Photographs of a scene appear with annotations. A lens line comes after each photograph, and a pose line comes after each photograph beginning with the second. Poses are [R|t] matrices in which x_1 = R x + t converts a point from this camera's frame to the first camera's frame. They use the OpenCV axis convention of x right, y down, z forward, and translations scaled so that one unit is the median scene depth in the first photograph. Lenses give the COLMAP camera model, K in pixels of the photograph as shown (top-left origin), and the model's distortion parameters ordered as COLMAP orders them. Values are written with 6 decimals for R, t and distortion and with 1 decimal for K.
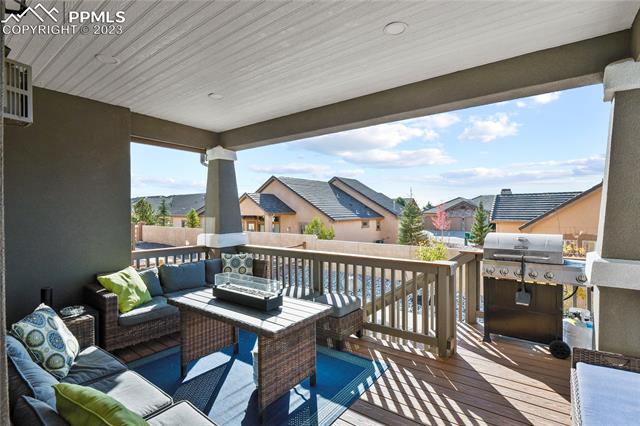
lens RADIAL K [[309.7, 0, 320.4], [0, 309.7, 212.9], [0, 0, 1]] dist [0.001890, -0.000102]
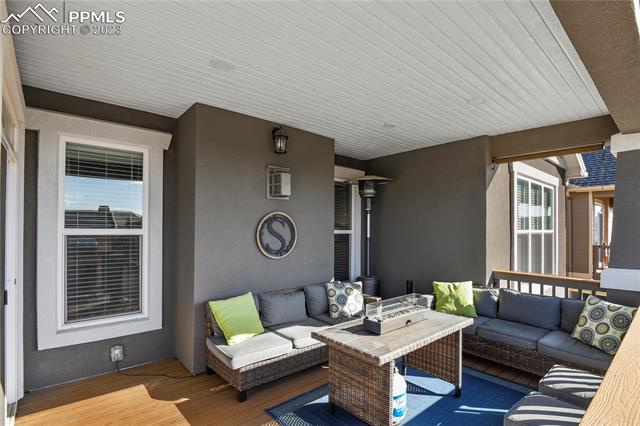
lens RADIAL K [[309.7, 0, 320.2], [0, 309.7, 228.1], [0, 0, 1]] dist [0.001890, -0.000102]
pose [[-0.206870, -0.000615, -0.978368, 0.685553], [-0.006455, 0.999979, 0.000736, -0.016043], [0.978347, 0.006468, -0.206869, 0.845855]]
